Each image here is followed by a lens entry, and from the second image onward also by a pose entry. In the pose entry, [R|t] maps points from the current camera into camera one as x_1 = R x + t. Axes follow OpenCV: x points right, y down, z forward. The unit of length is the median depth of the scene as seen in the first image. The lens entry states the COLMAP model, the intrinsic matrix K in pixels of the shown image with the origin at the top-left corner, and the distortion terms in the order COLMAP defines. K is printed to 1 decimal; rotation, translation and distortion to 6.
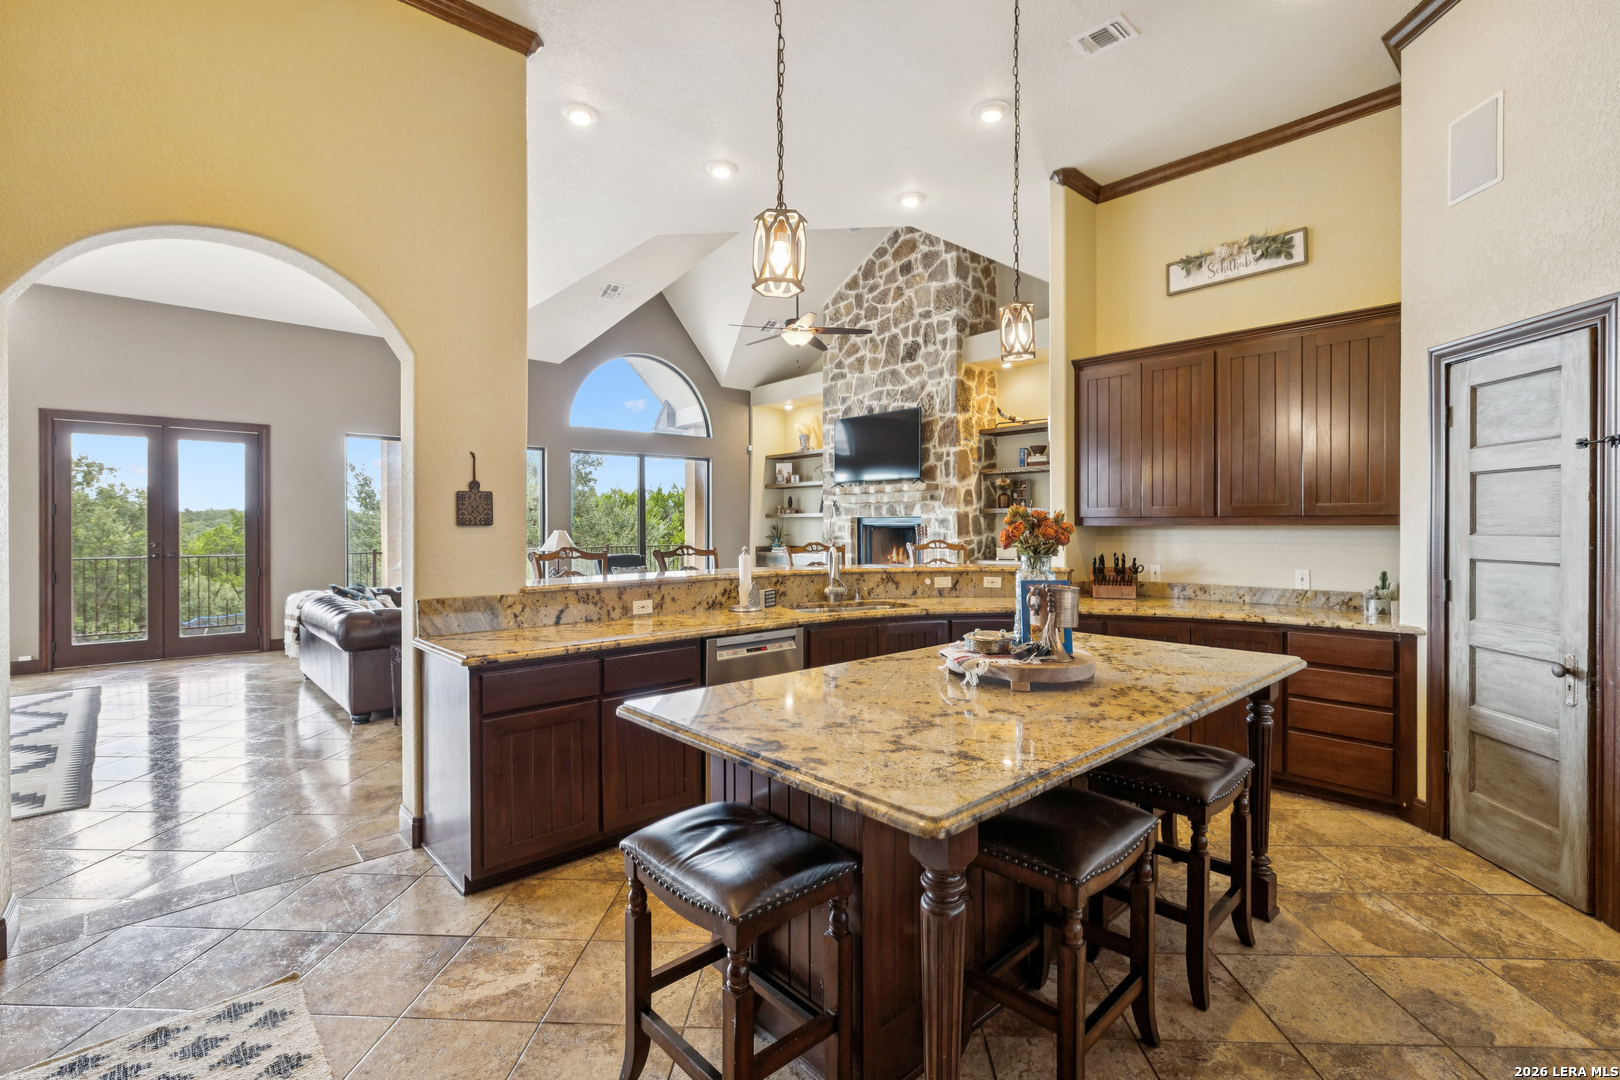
lens RADIAL K [[739.6, 0, 808.8], [0, 739.6, 534.4], [0, 0, 1]] dist [-0.000388, 0.000085]
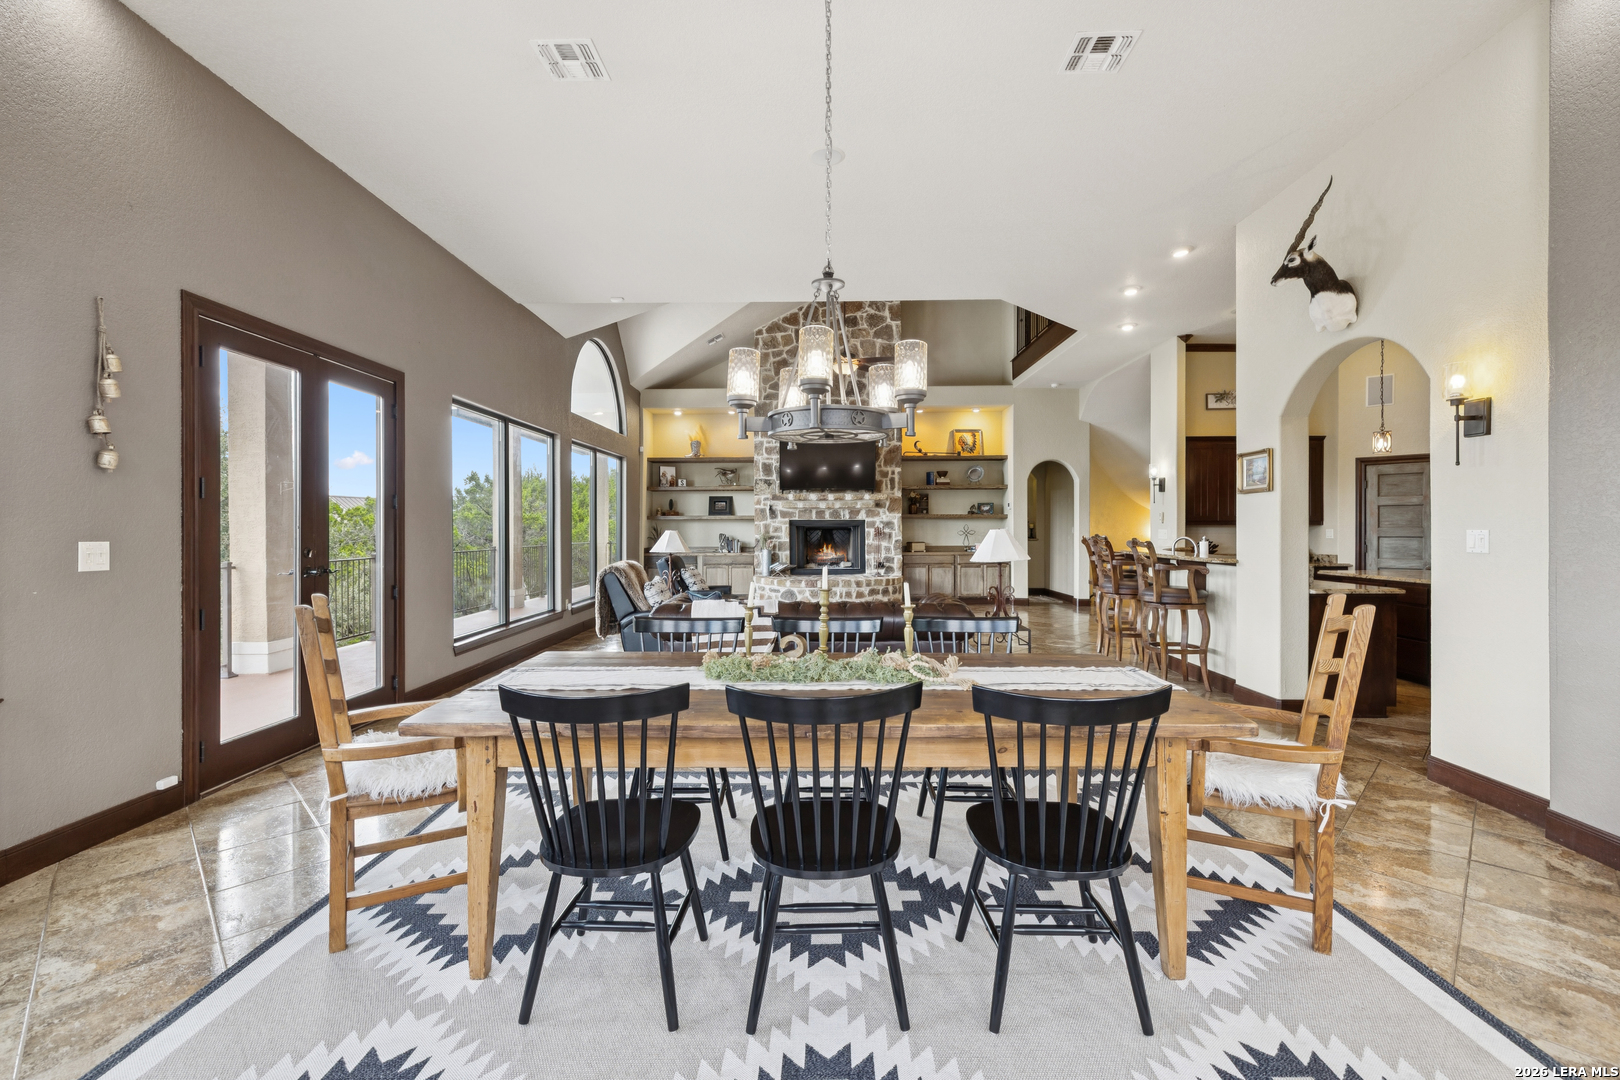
lens RADIAL K [[689.0, 0, 811.3], [0, 689.0, 537.9], [0, 0, 1]] dist [0.001494, -0.000597]
pose [[0.686574, -0.008131, 0.727015, -0.792125], [0.006866, 0.999965, 0.004699, 0.000964], [-0.727028, 0.001765, 0.686606, 0.256606]]
